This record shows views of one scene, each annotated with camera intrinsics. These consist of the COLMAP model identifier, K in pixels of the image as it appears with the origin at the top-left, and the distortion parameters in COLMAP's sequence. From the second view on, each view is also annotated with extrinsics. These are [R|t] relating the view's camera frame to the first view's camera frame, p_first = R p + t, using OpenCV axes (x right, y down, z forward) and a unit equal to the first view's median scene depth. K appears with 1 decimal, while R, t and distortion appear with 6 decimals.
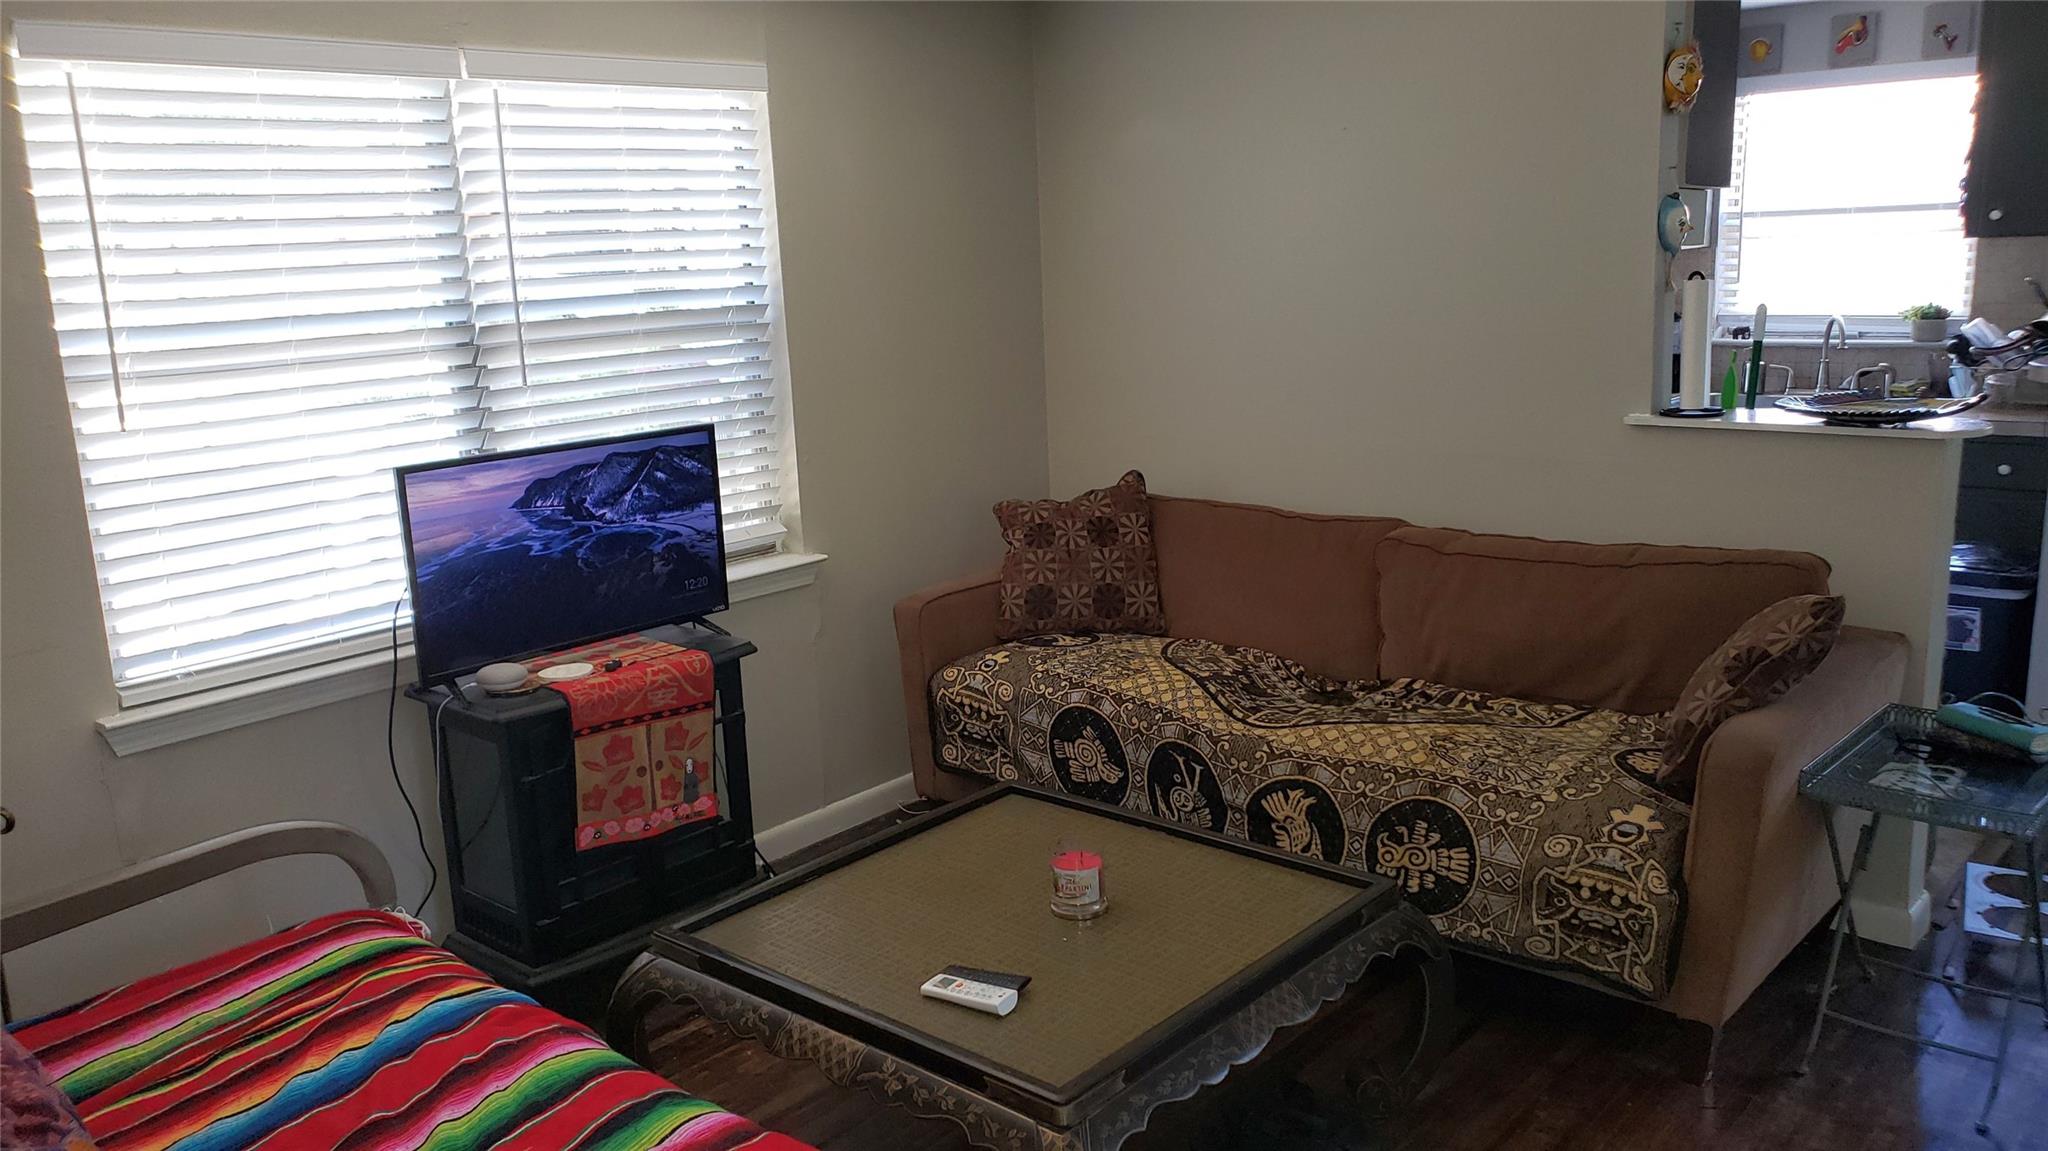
lens RADIAL K [[1532.9, 0, 1024.0], [0, 1532.9, 575.5], [0, 0, 1]] dist [-0.030421, -0.000318]
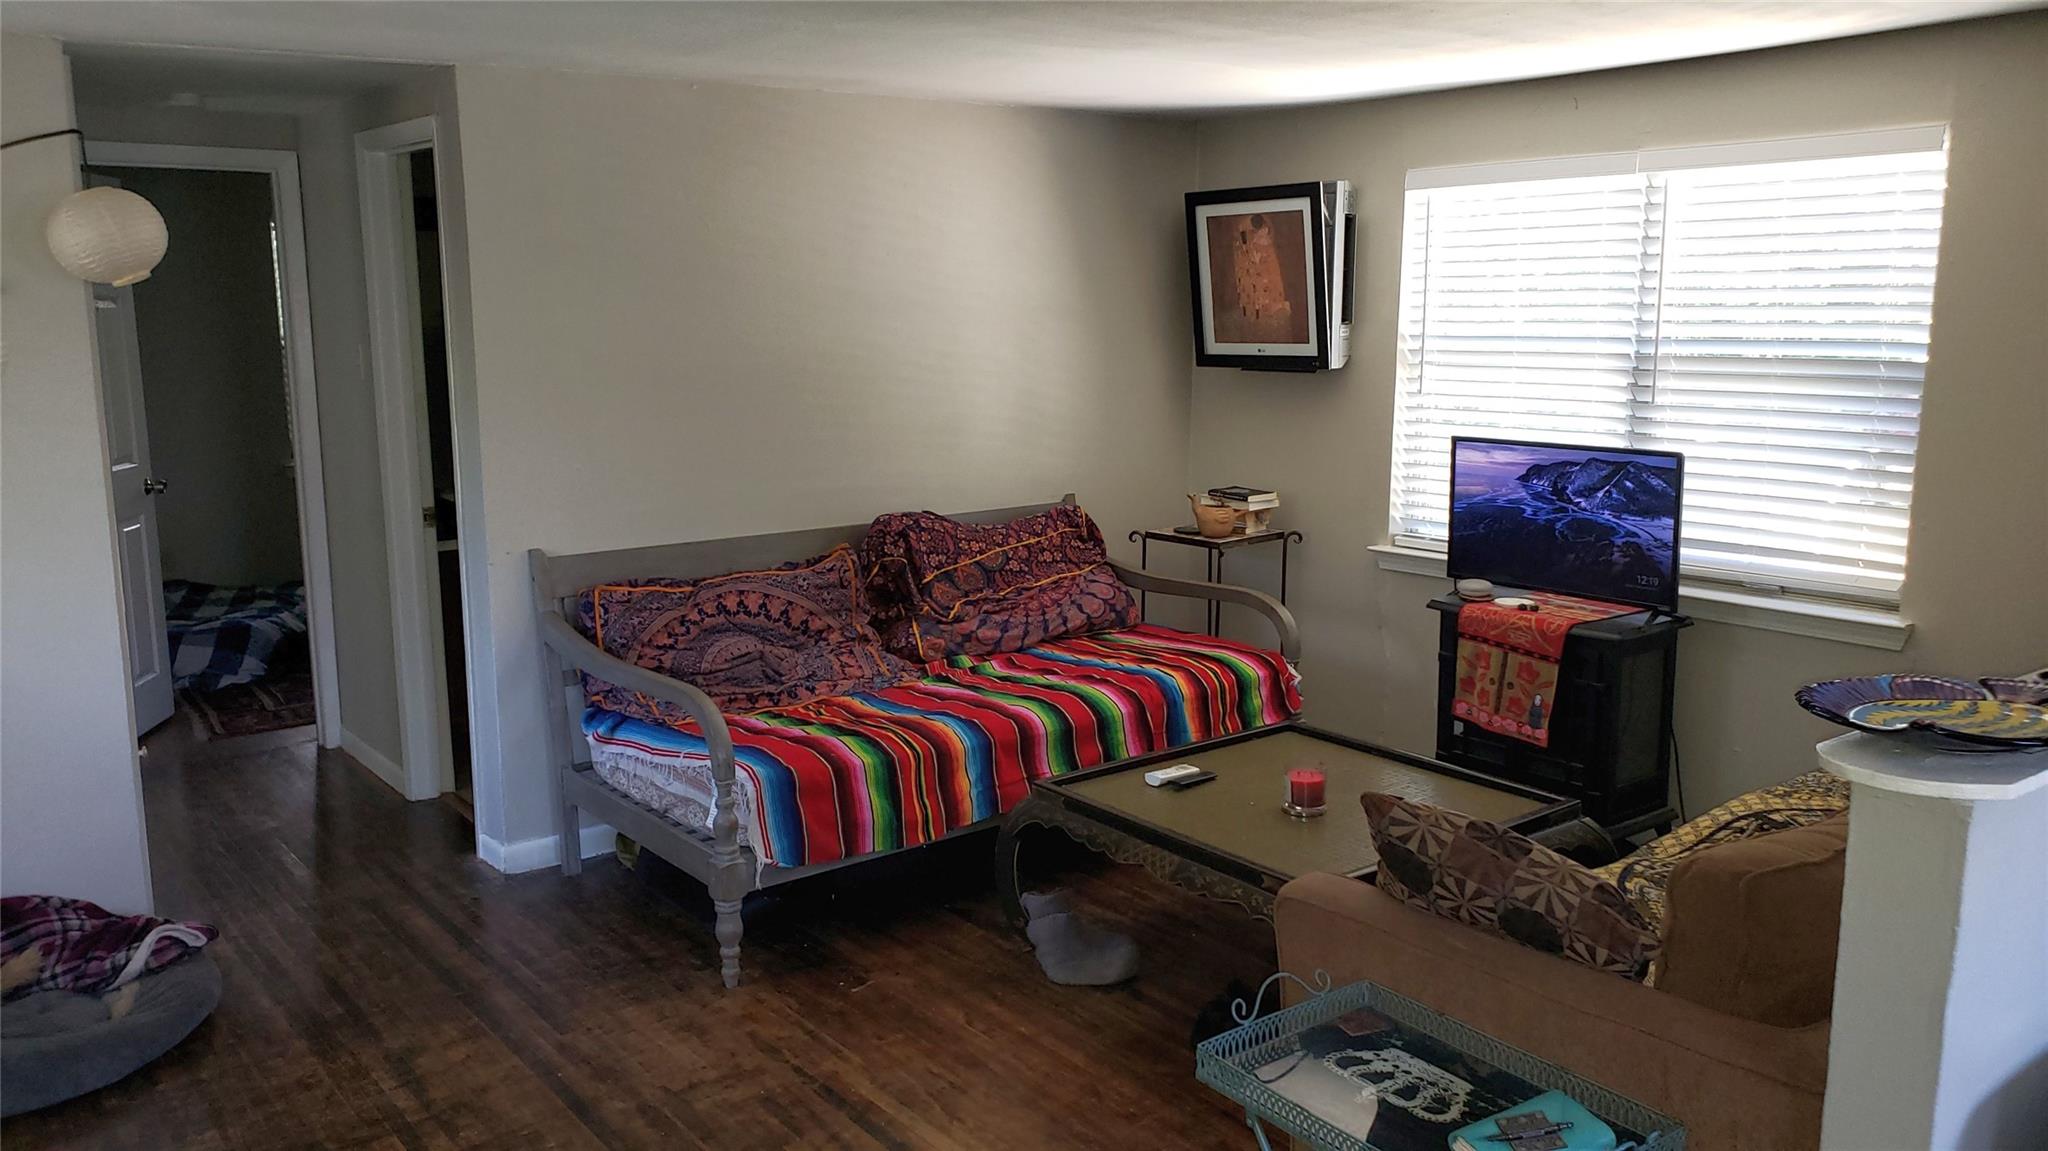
lens RADIAL K [[1561.9, 0, 1024.0], [0, 1561.9, 575.5], [0, 0, 1]] dist [0.108320, -0.121677]
pose [[-0.211299, 0.206922, -0.955267, 1.145000], [-0.189926, 0.950014, 0.247795, -0.227949], [0.958791, 0.233789, -0.161437, 0.782858]]
